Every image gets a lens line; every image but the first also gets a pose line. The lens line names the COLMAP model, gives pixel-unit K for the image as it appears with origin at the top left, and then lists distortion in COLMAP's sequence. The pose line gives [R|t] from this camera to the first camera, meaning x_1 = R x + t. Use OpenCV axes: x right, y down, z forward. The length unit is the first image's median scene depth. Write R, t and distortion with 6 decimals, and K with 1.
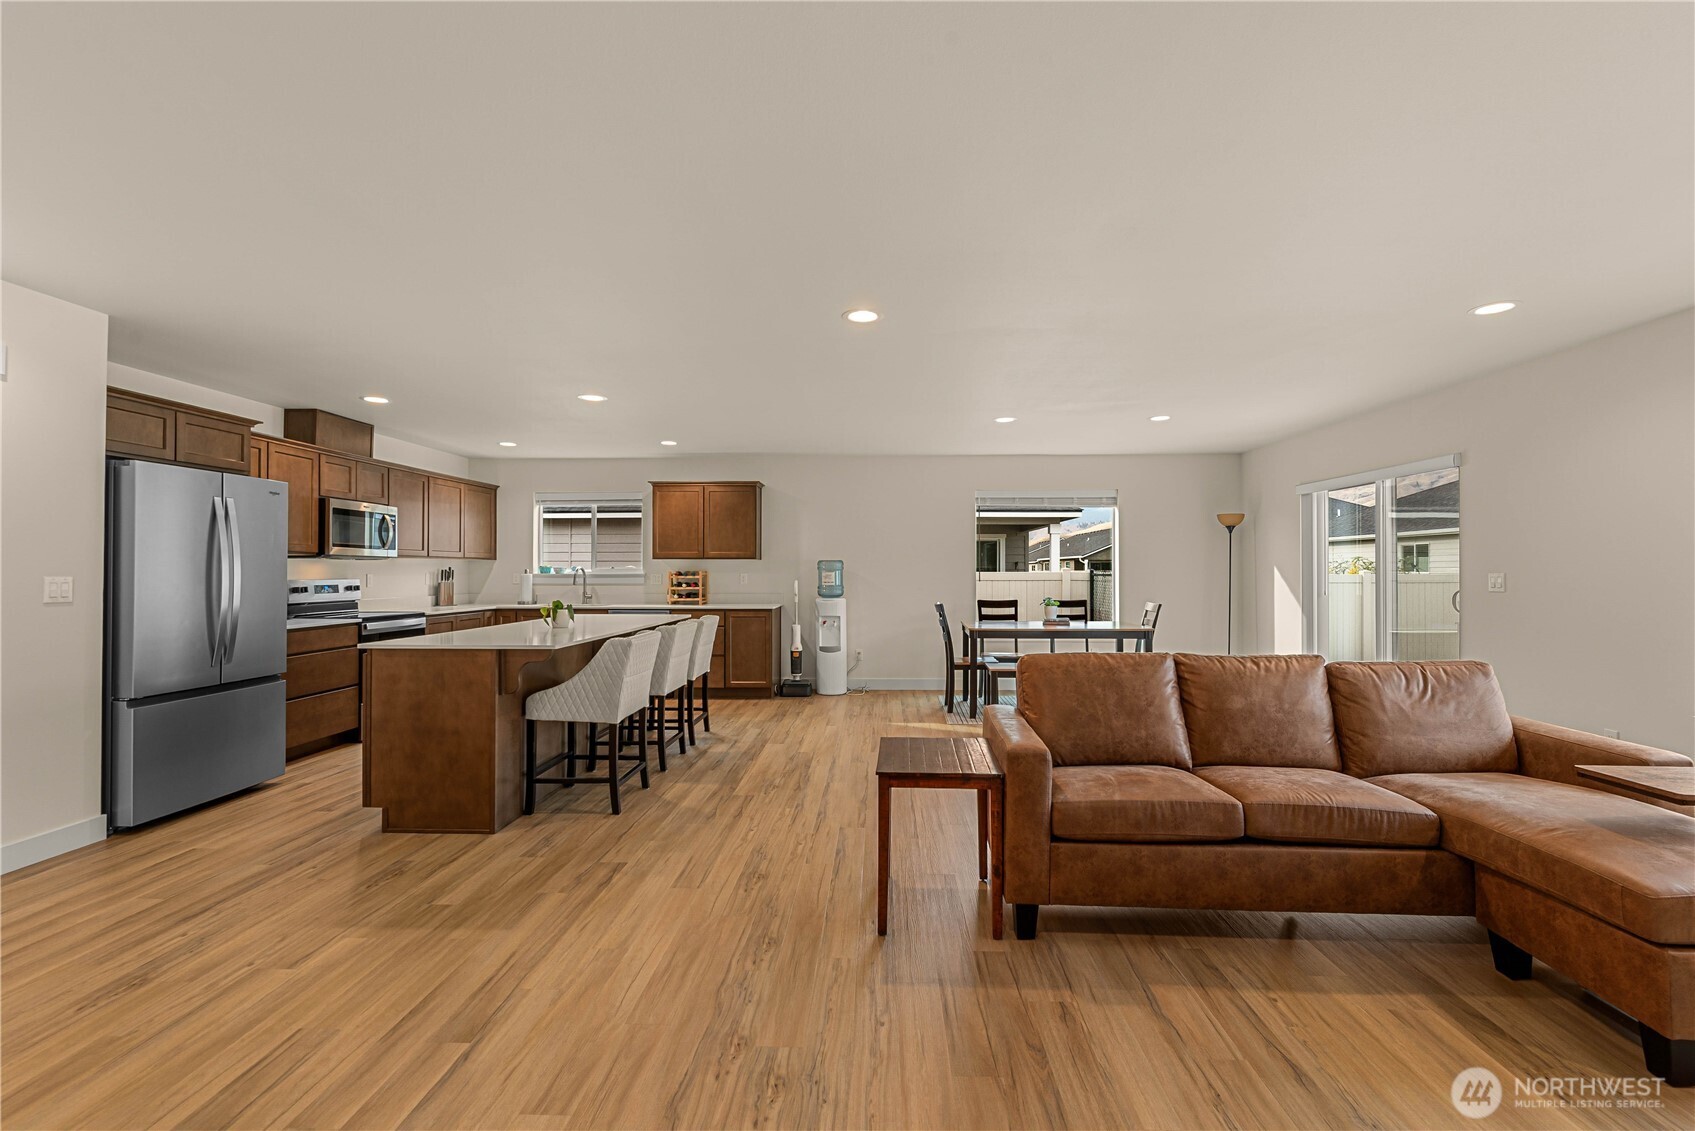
lens RADIAL K [[751.2, 0, 858.0], [0, 751.2, 565.6], [0, 0, 1]] dist [0.000931, -0.000064]
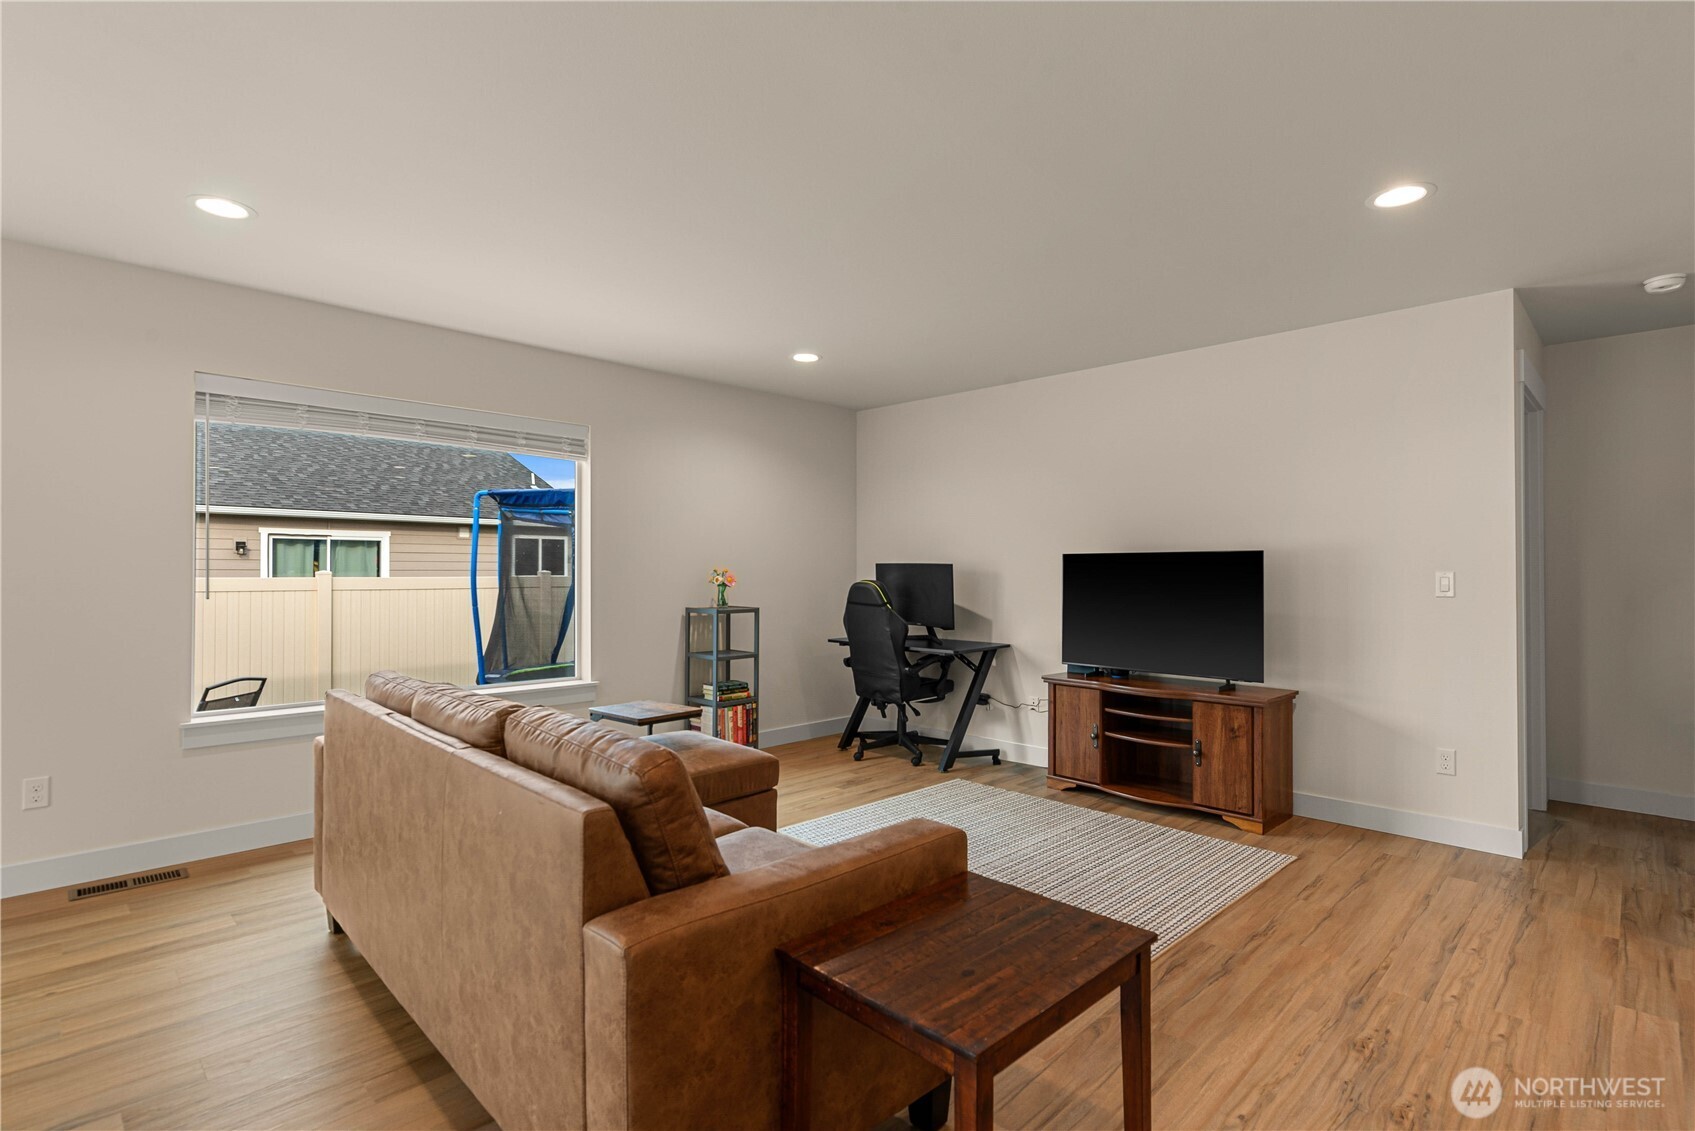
lens RADIAL K [[809.7, 0, 854.0], [0, 809.7, 561.9], [0, 0, 1]] dist [0.010561, -0.000086]
pose [[-0.737133, 0.001655, 0.675746, -0.128077], [-0.006269, 0.999937, -0.009287, 0.007443], [-0.675719, -0.011082, -0.737076, 0.964029]]
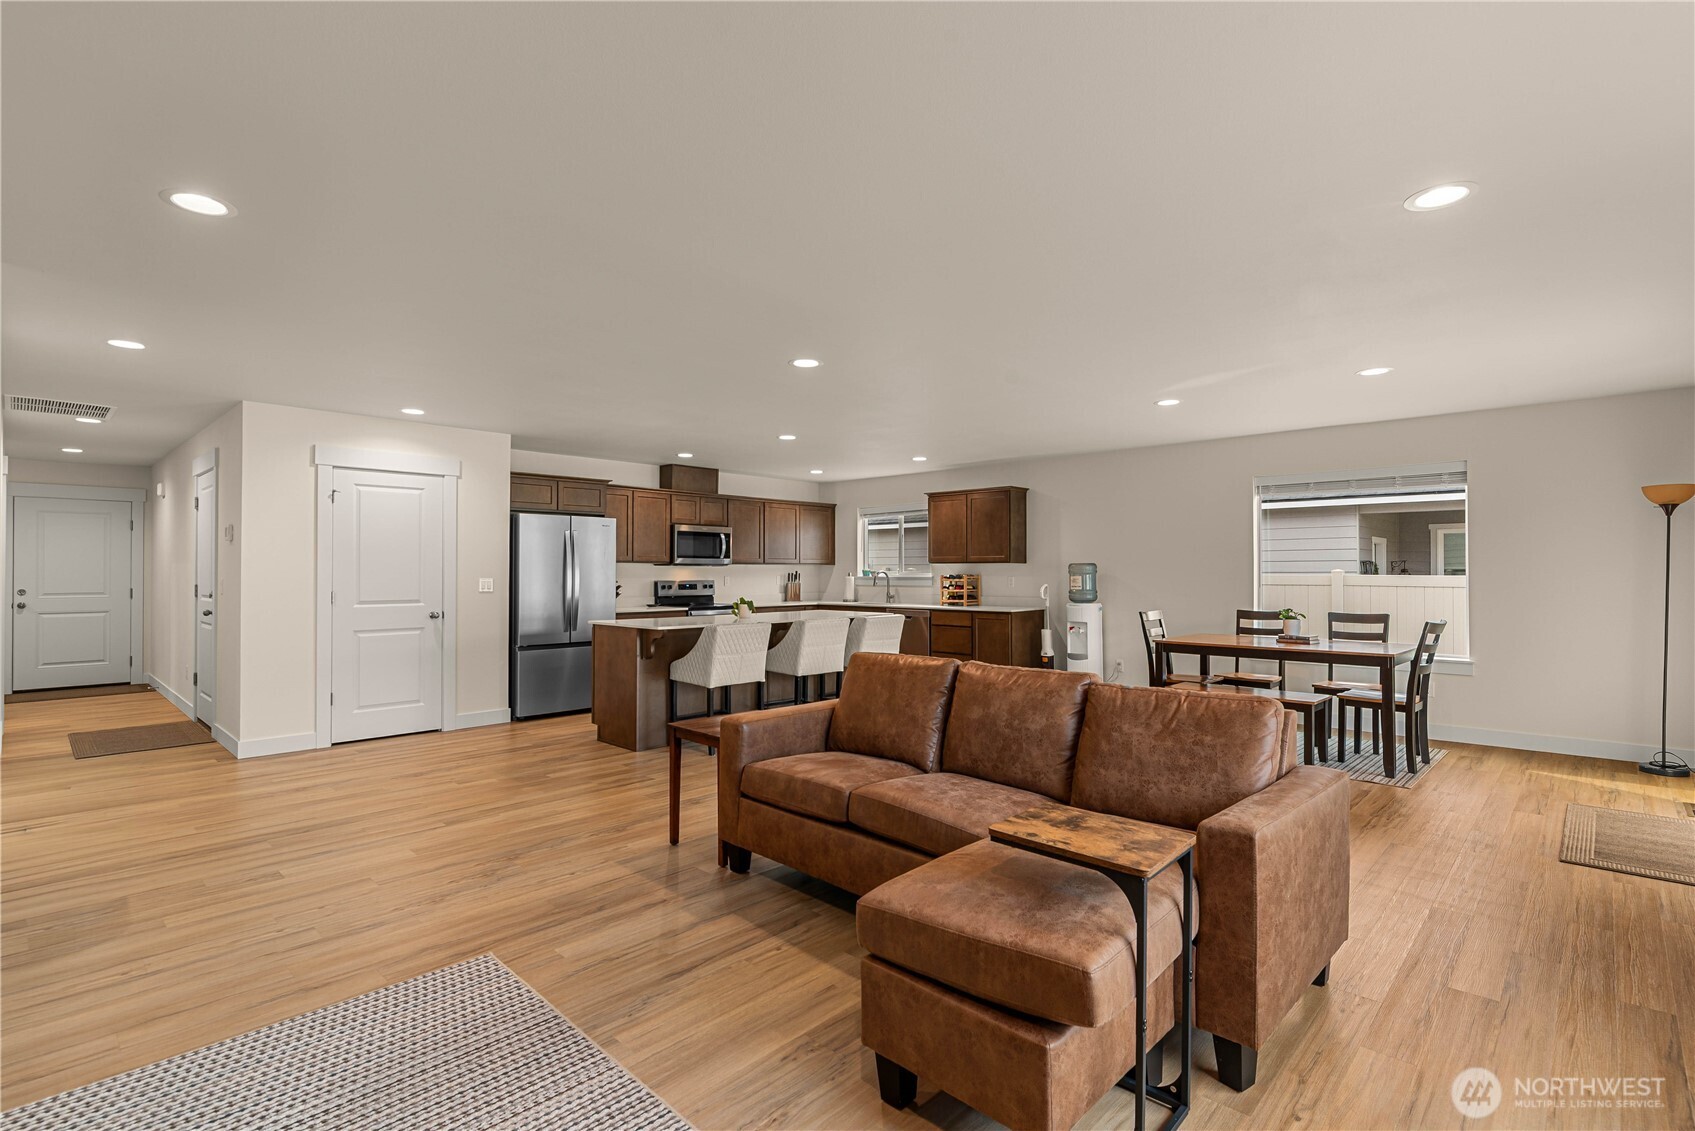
lens RADIAL K [[809.7, 0, 854.0], [0, 809.7, 561.9], [0, 0, 1]] dist [0.010561, -0.000086]
pose [[0.745692, -0.007339, -0.666250, 0.778537], [0.003608, 0.999969, -0.006977, -0.006211], [0.666281, 0.002799, 0.745696, 0.073116]]
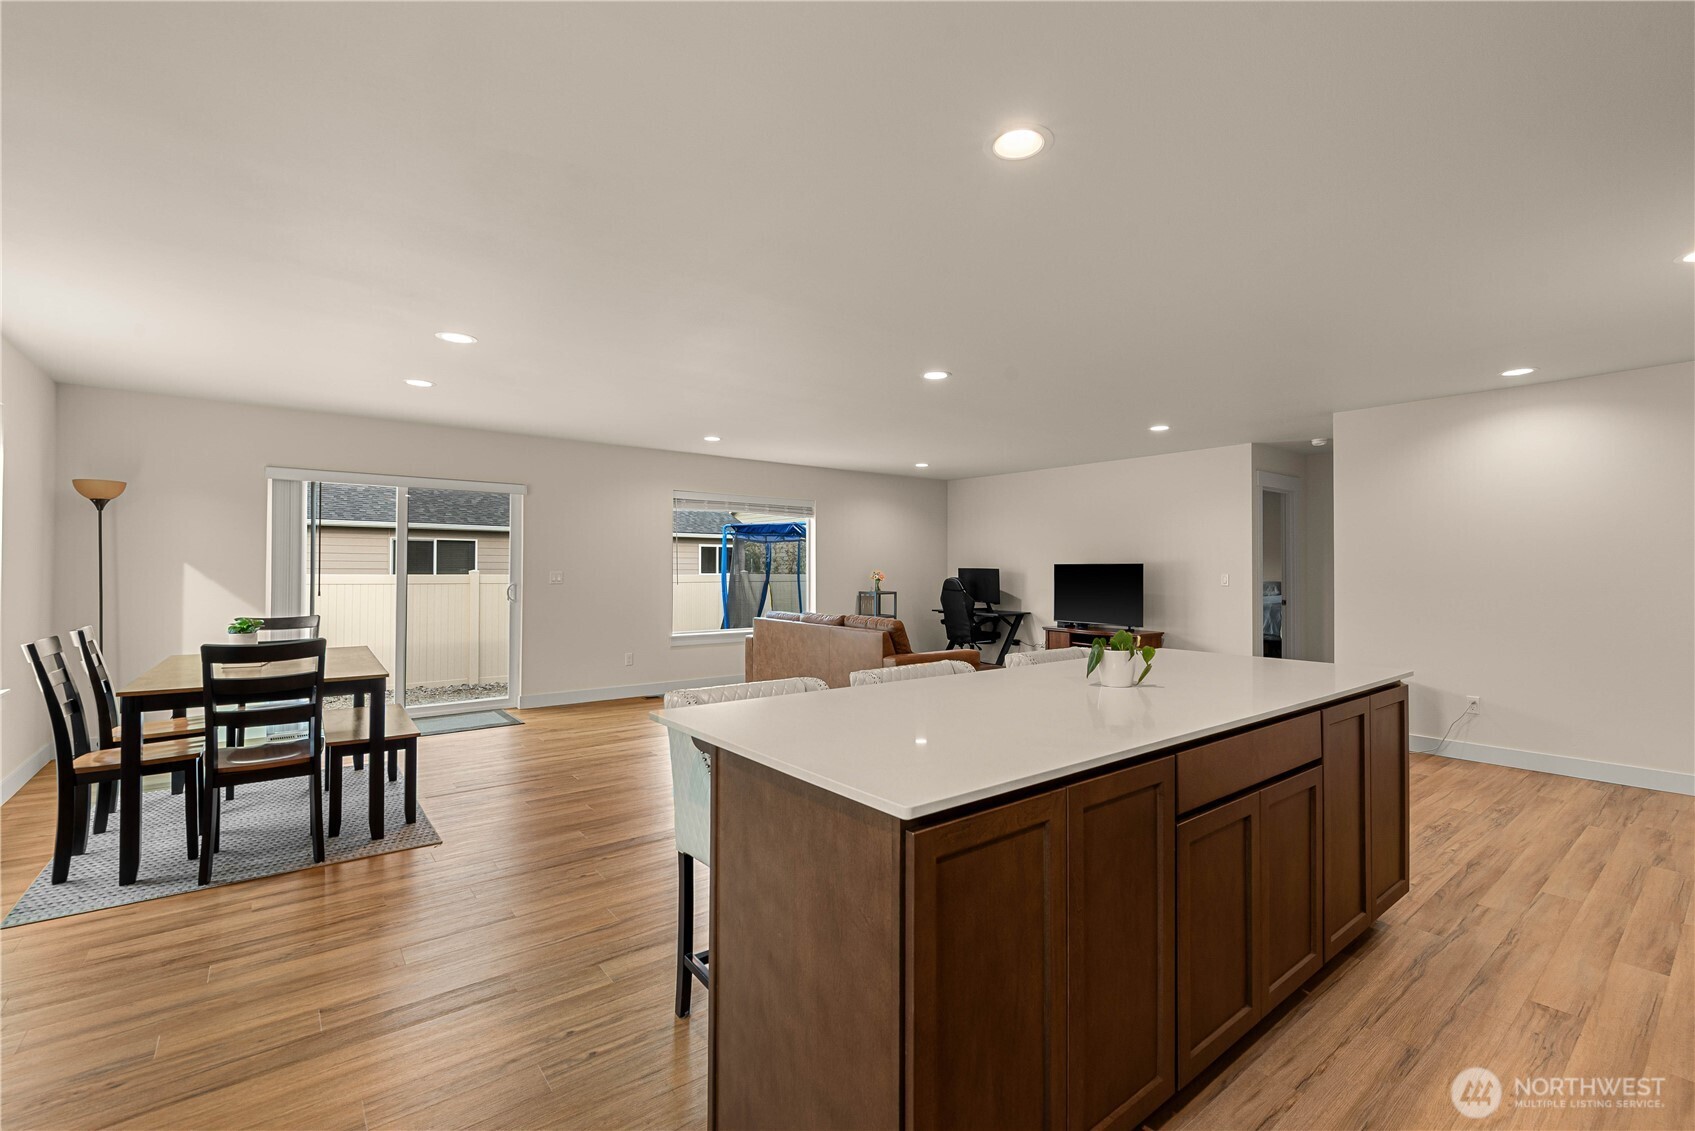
lens RADIAL K [[729.8, 0, 869.5], [0, 729.8, 565.8], [0, 0, 1]] dist [0.003898, 0.000261]
pose [[-0.665496, -0.001970, 0.746399, -0.726535], [-0.008571, 0.999951, -0.005003, 0.002264], [-0.746352, -0.009727, -0.665480, 1.629955]]
